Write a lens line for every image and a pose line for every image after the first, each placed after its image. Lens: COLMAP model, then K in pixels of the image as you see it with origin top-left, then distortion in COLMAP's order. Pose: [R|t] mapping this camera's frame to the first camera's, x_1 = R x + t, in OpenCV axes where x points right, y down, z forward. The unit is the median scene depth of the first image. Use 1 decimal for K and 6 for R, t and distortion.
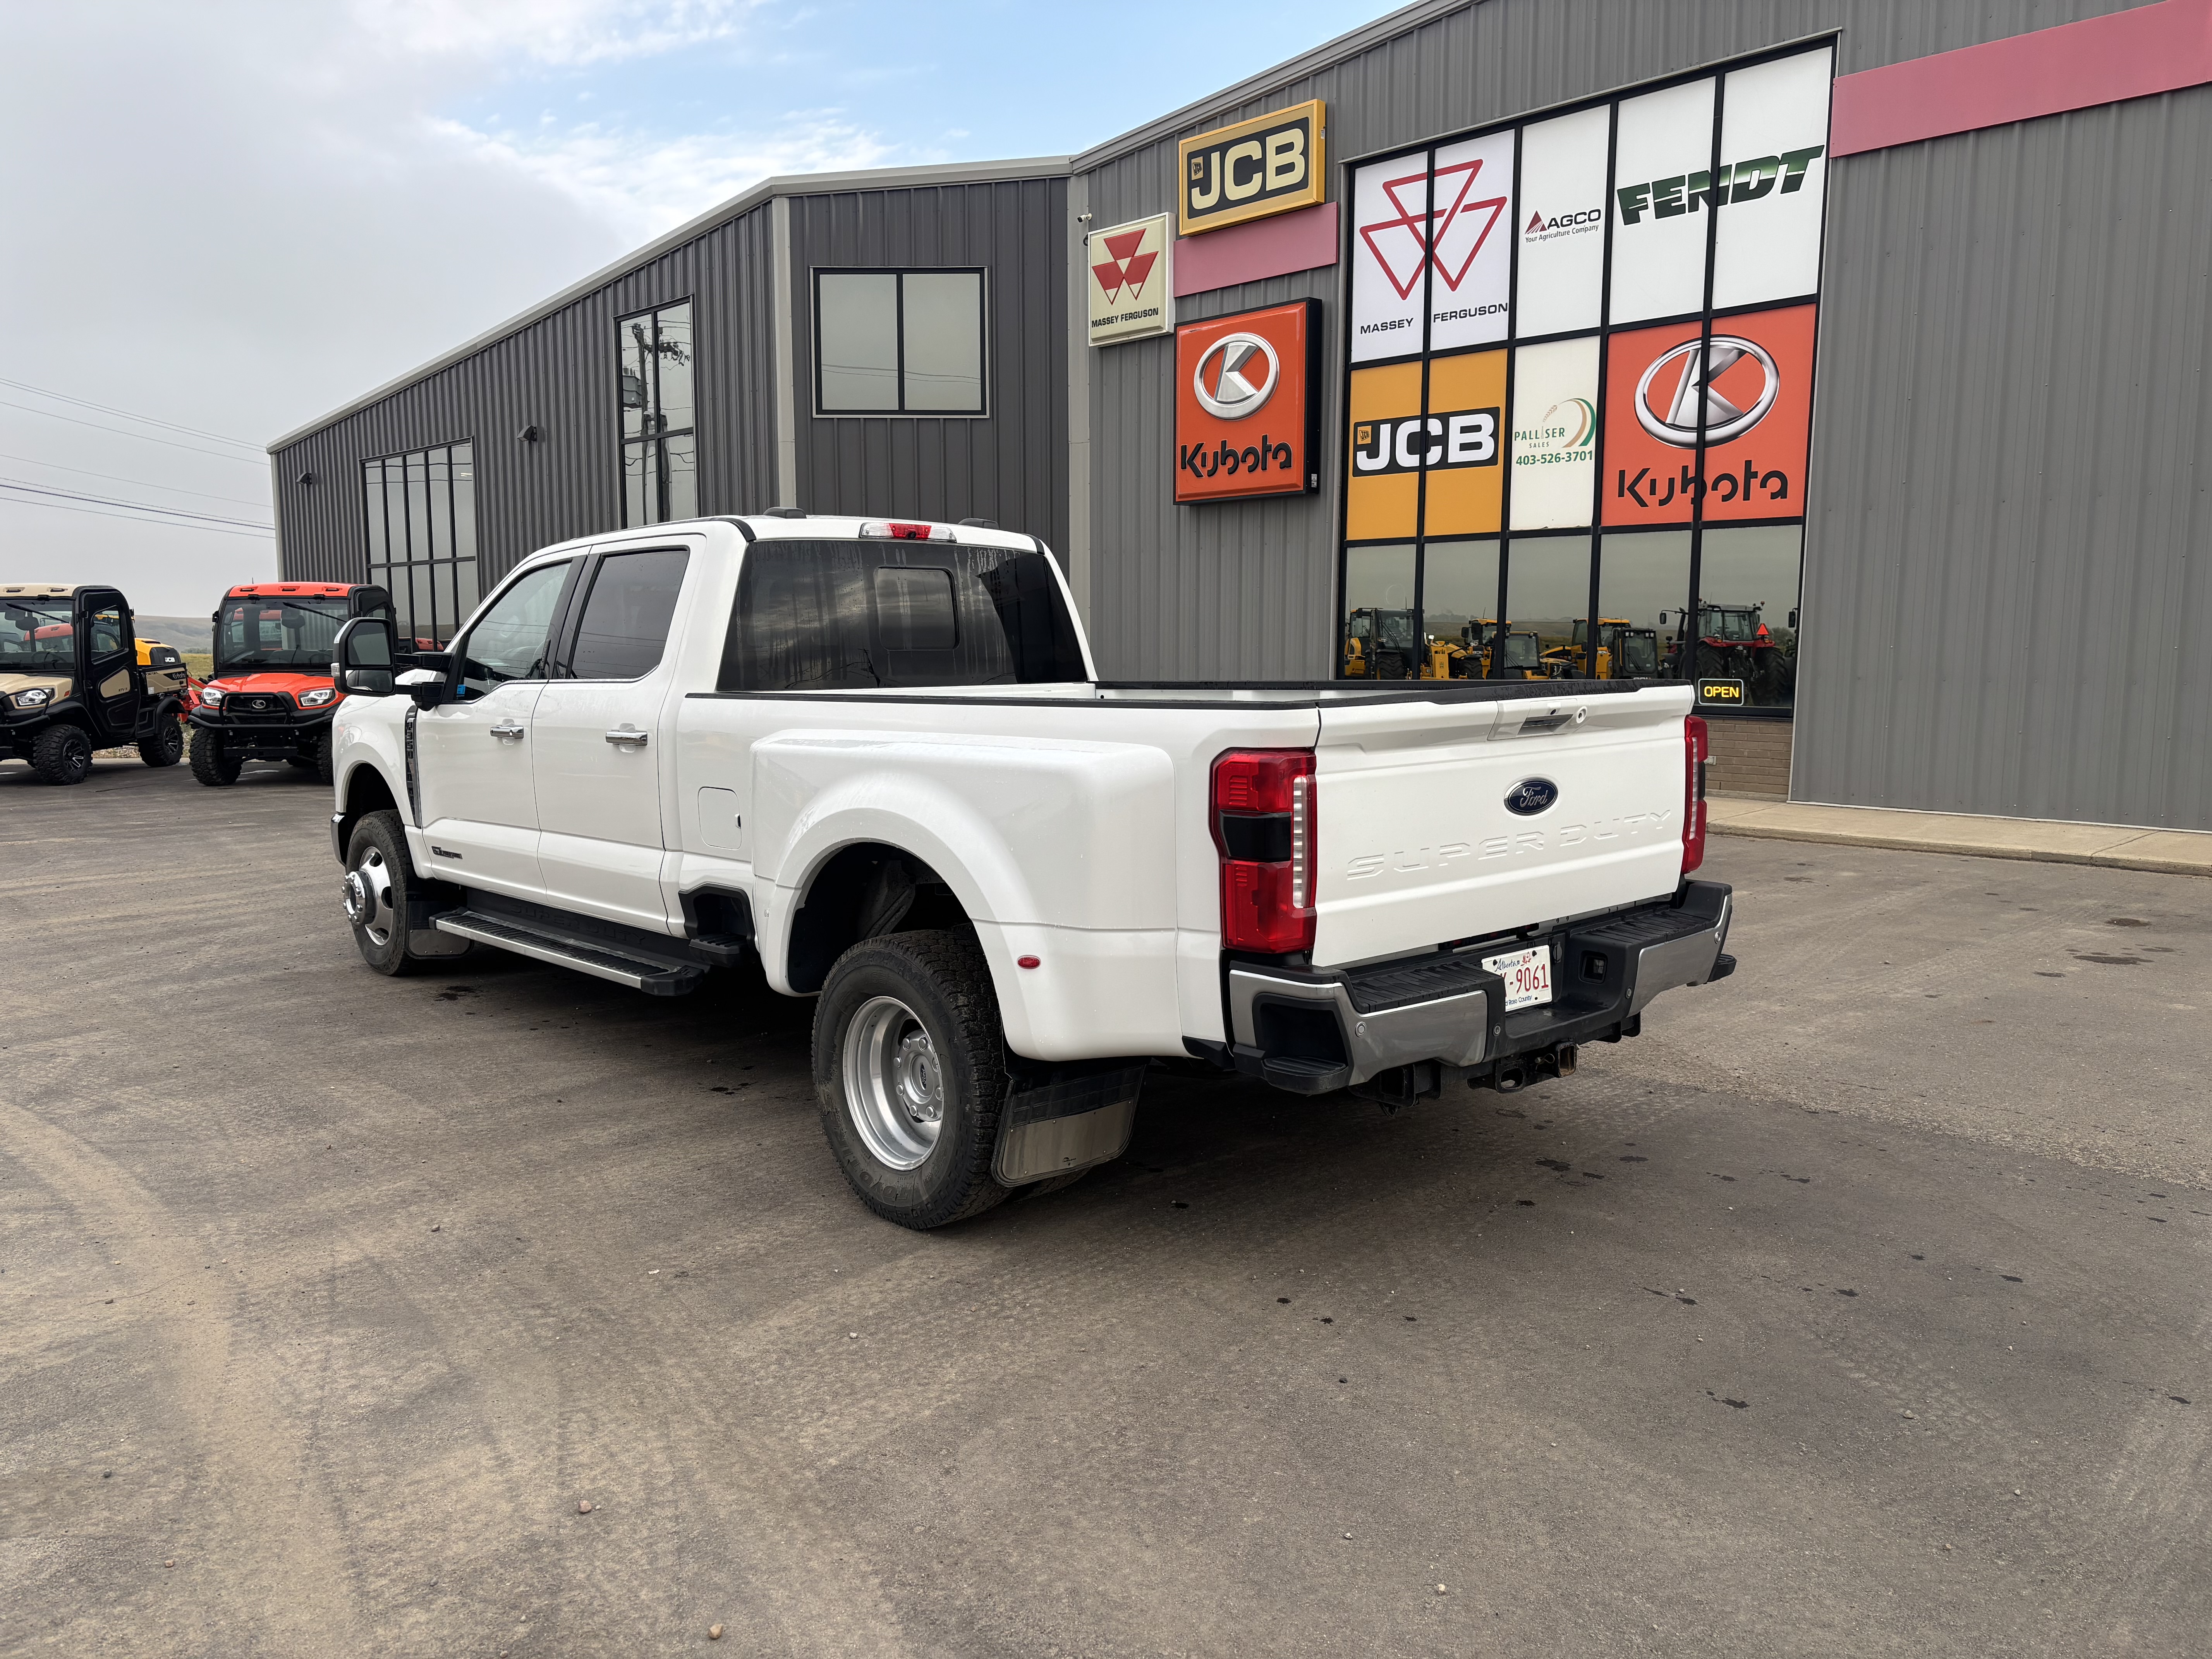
lens RADIAL K [[1660.7, 0, 1116.9], [0, 1660.7, 832.0], [0, 0, 1]] dist [0.039627, -0.046619]
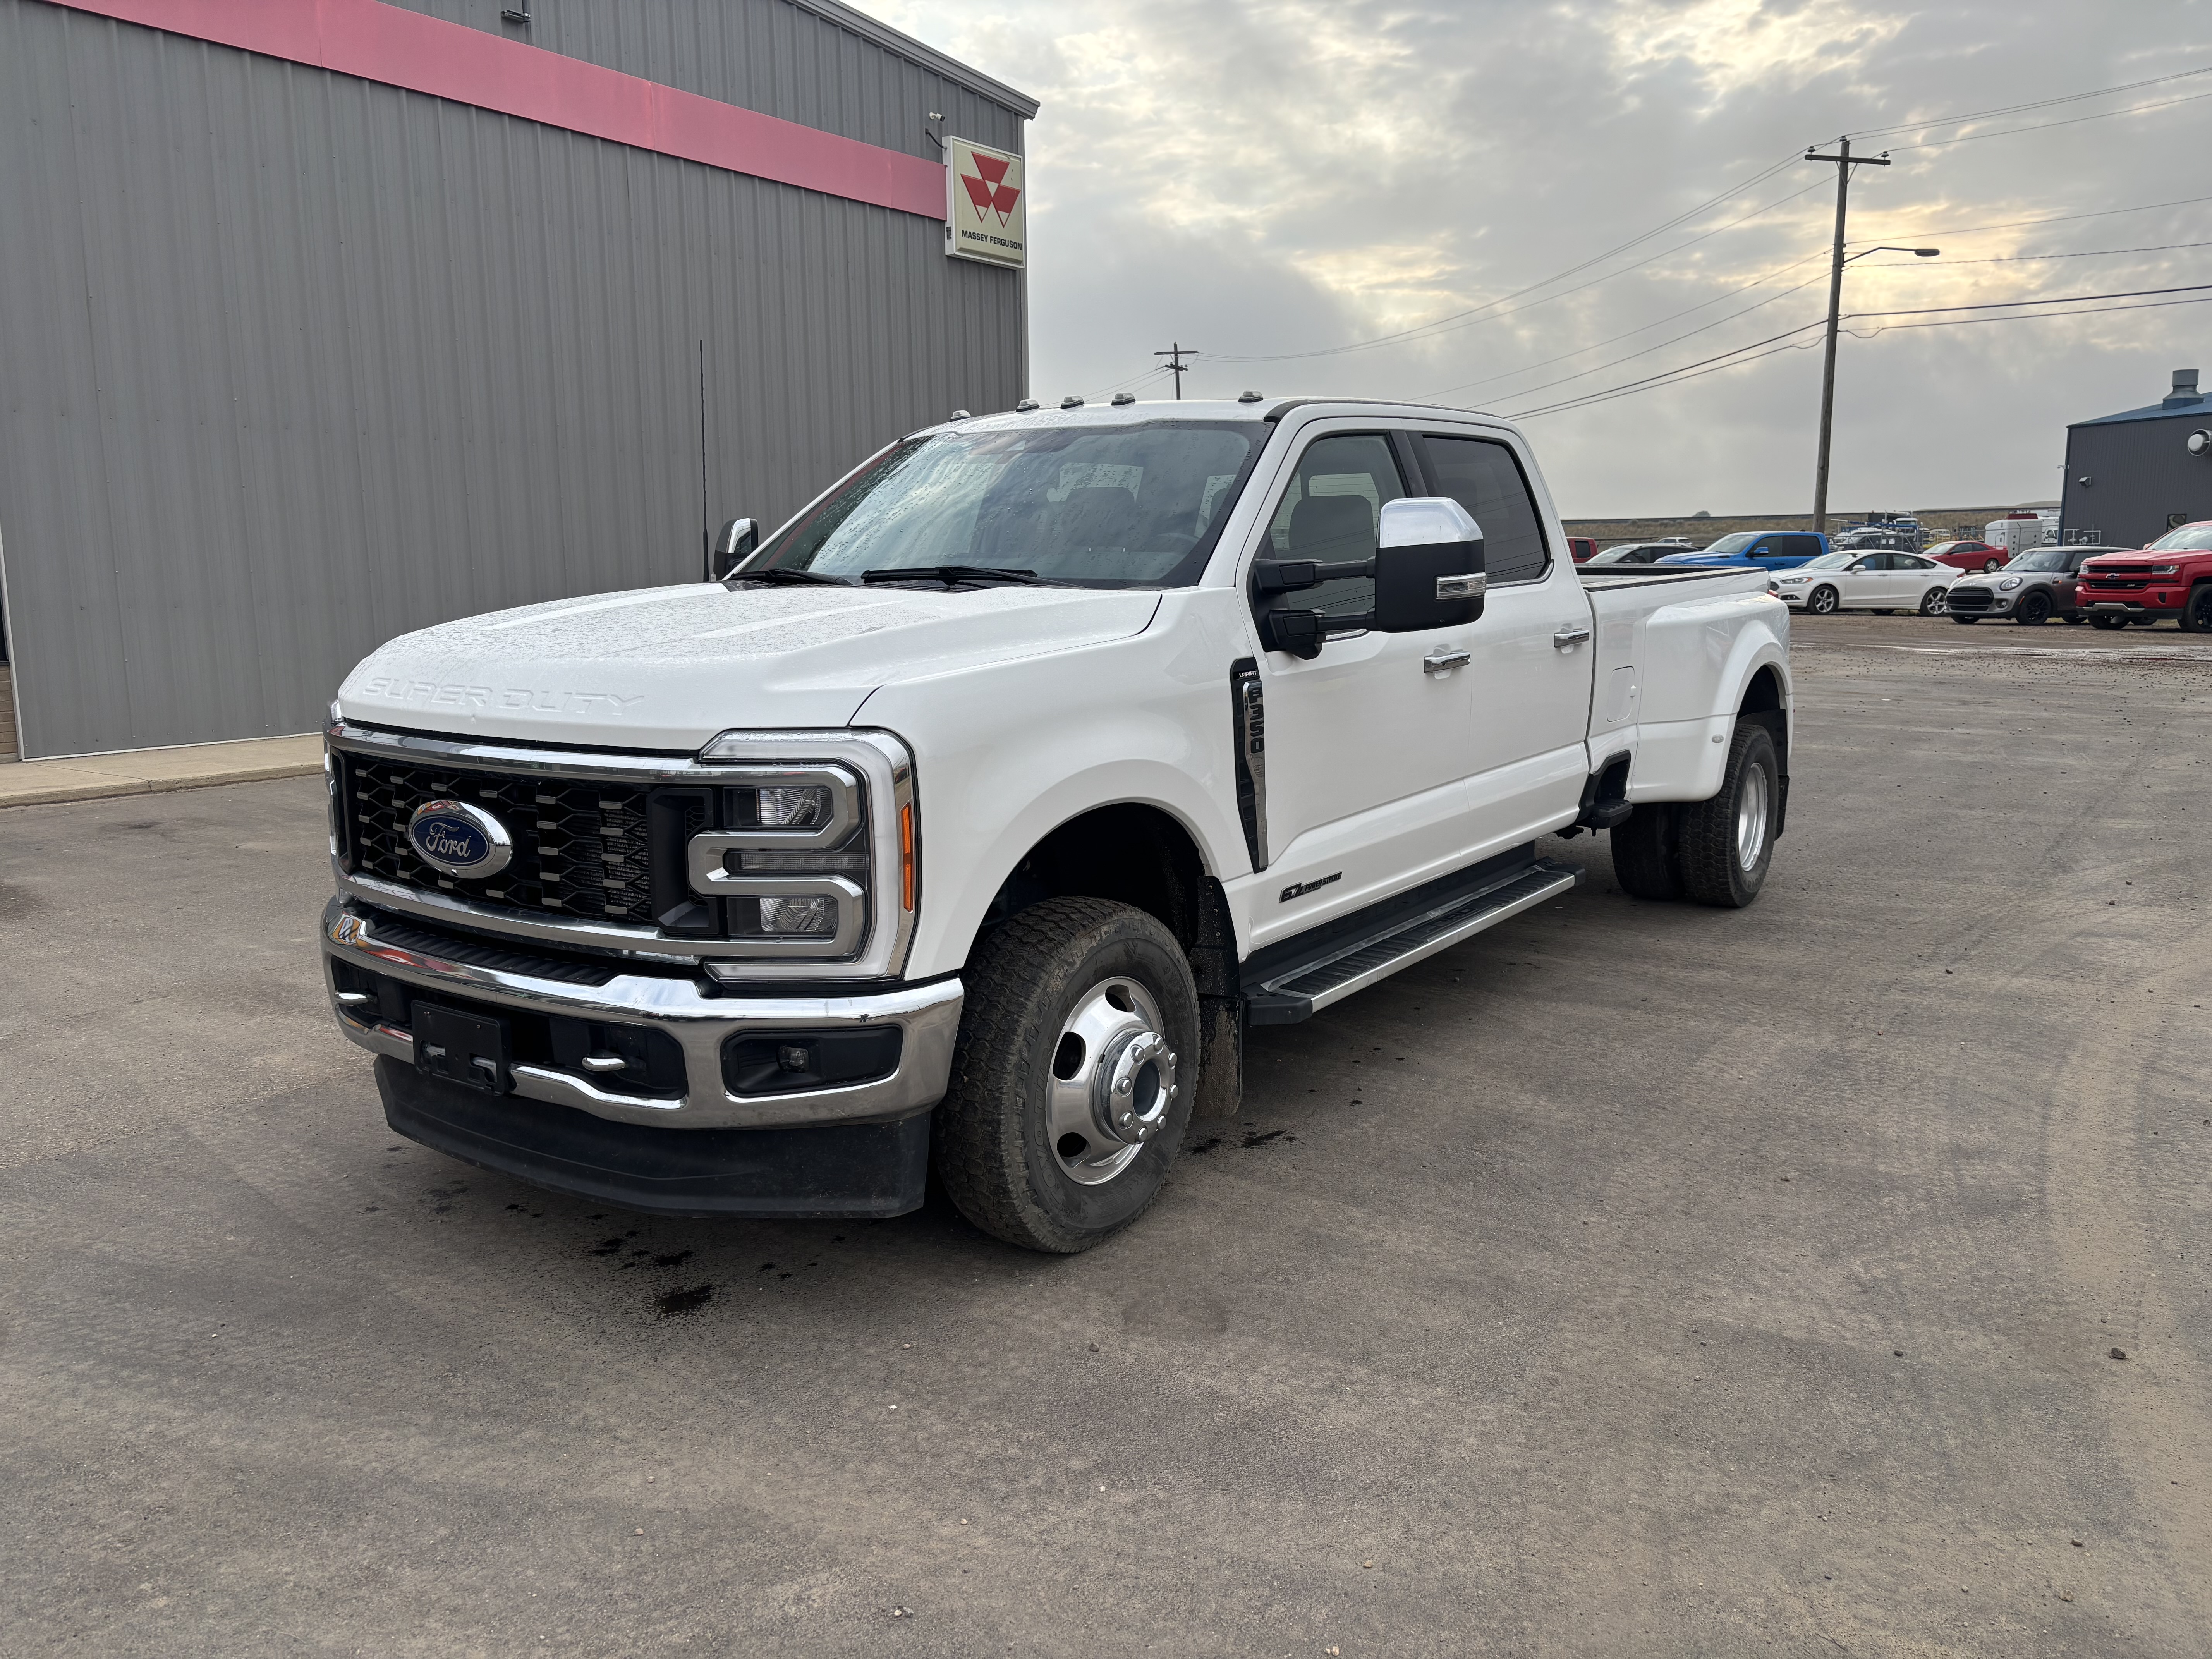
lens RADIAL K [[1667.4, 0, 1106.0], [0, 1667.4, 829.5], [0, 0, 1]] dist [0.006432, 0.002184]
pose [[-0.199469, -0.151053, 0.968192, -0.462669], [0.123371, 0.976314, 0.177737, -0.059023], [-0.972107, 0.154900, -0.176108, 0.557683]]
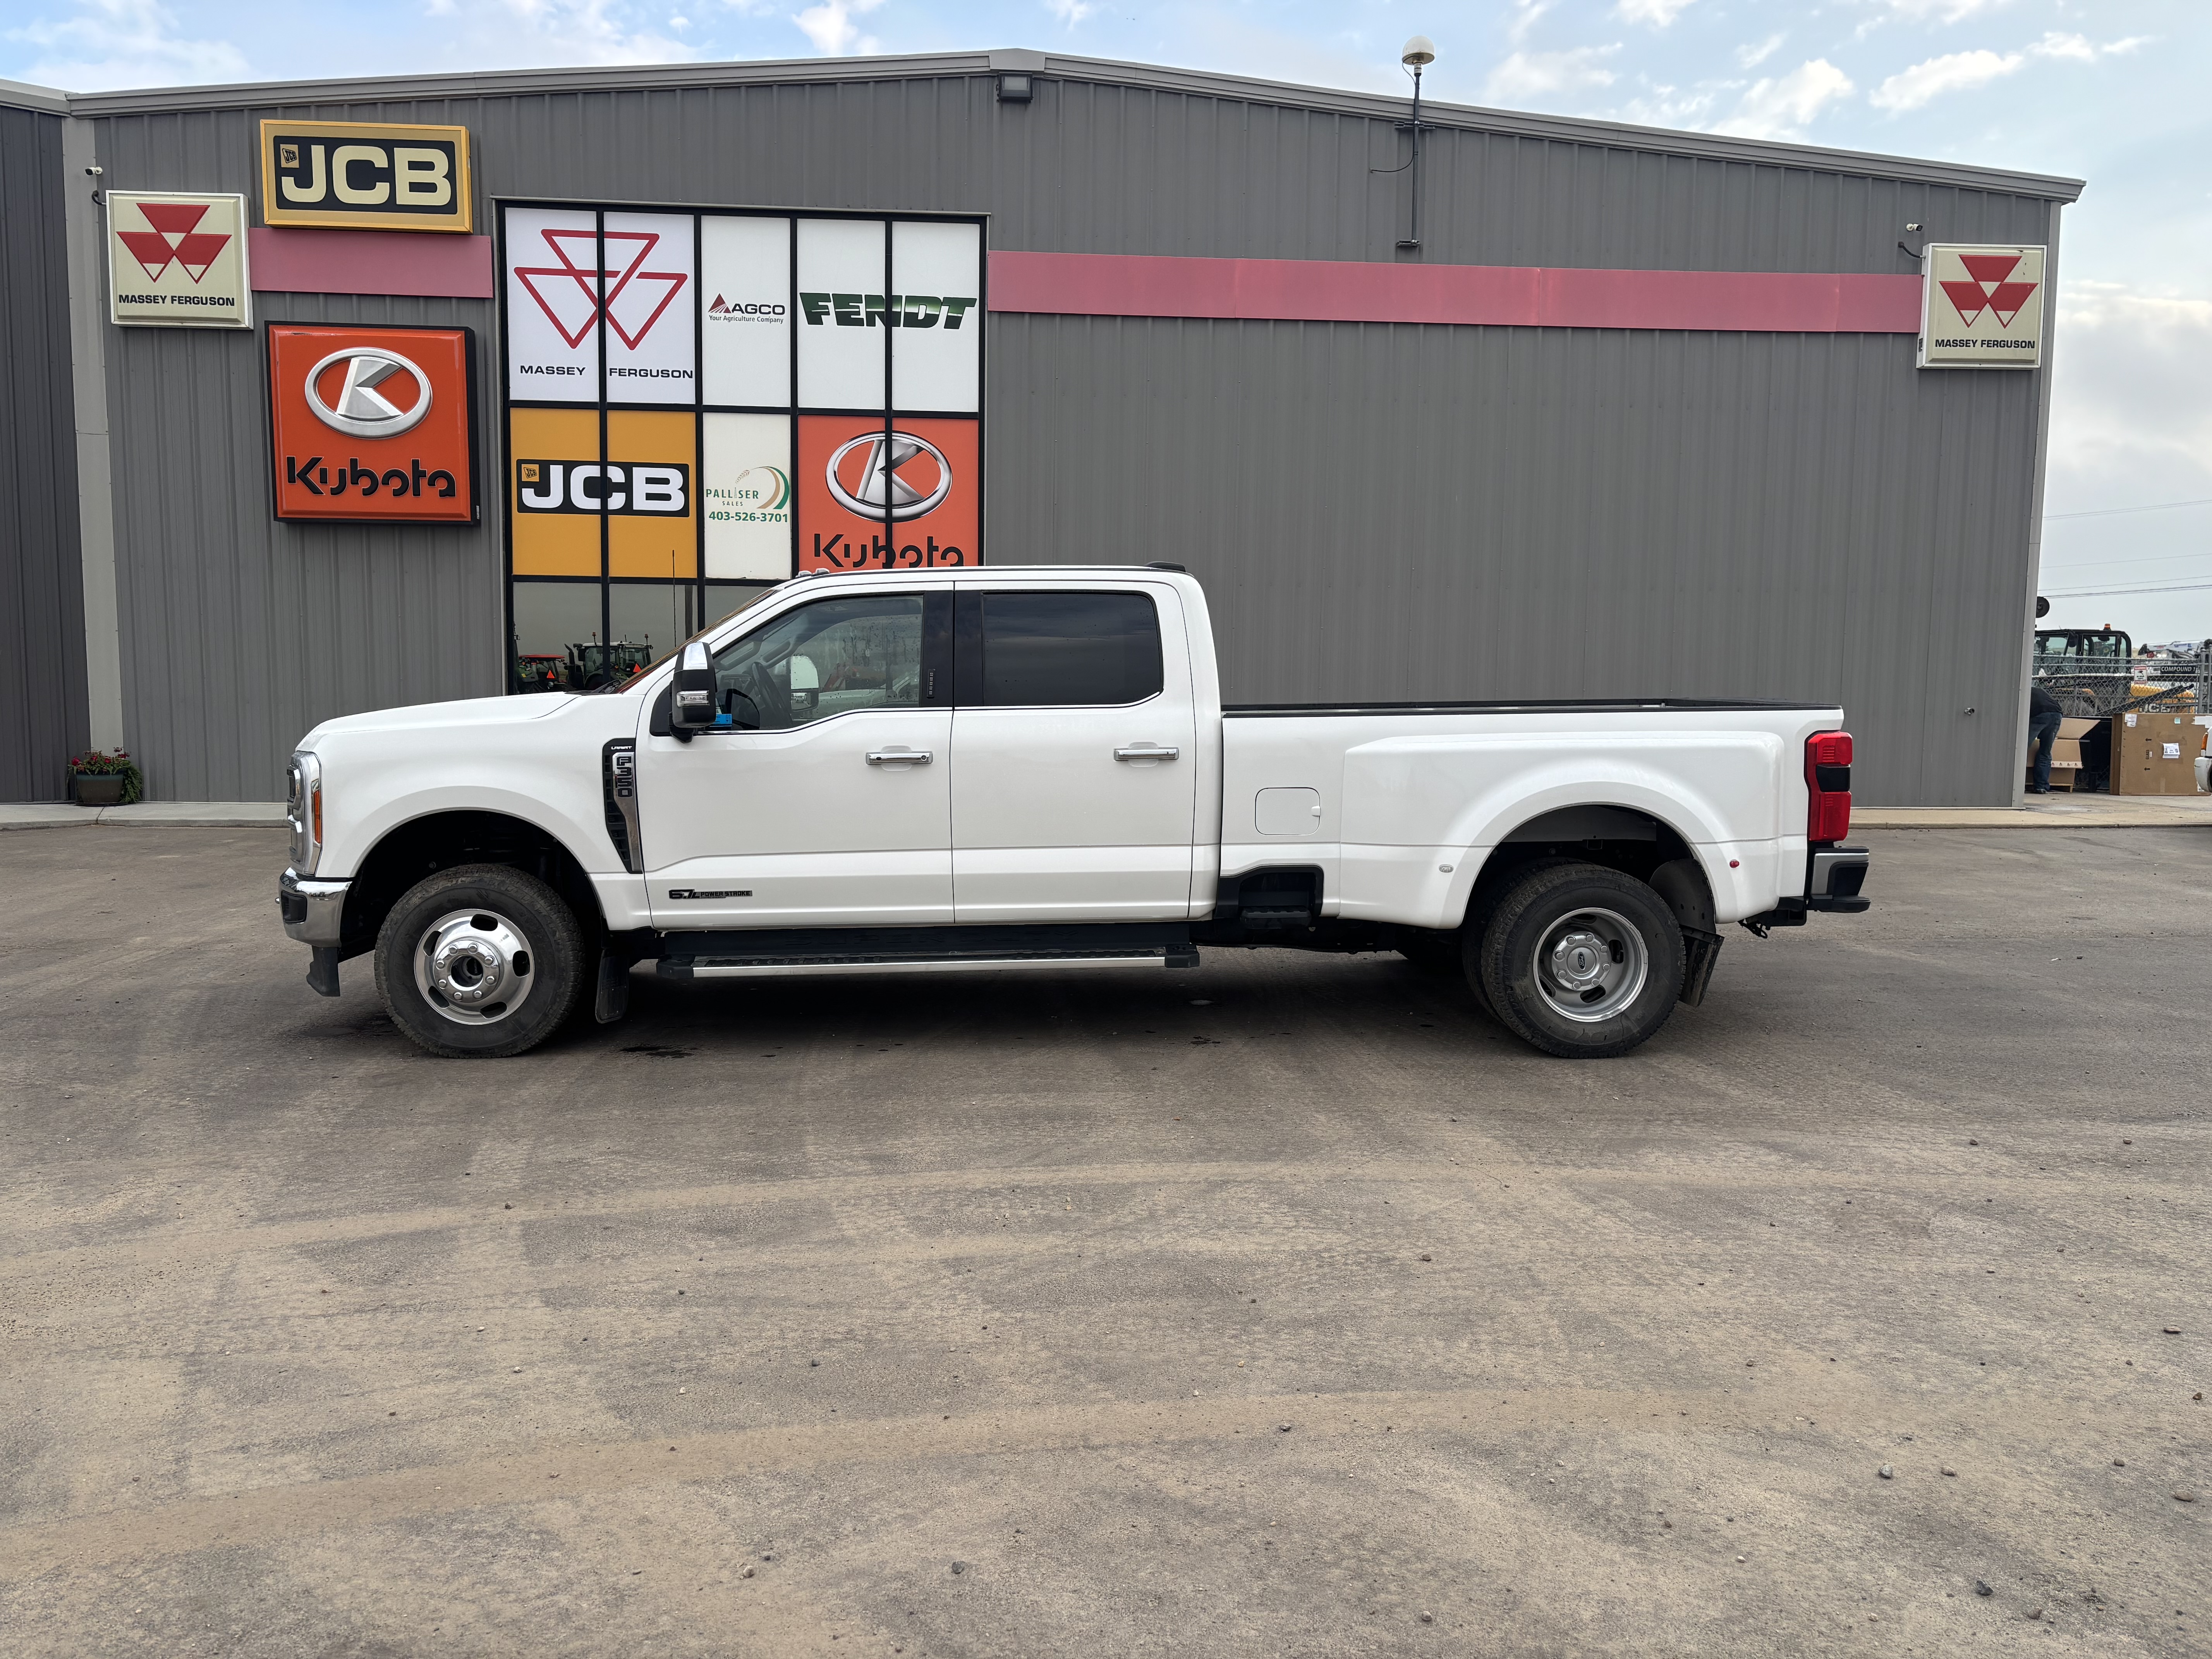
lens RADIAL K [[1660.7, 0, 1116.9], [0, 1660.7, 832.0], [0, 0, 1]] dist [0.039627, -0.046619]
pose [[0.628297, -0.061465, 0.775541, -0.463440], [0.081517, 0.996588, 0.012944, -0.006830], [-0.773691, 0.055087, 0.631164, 0.111006]]
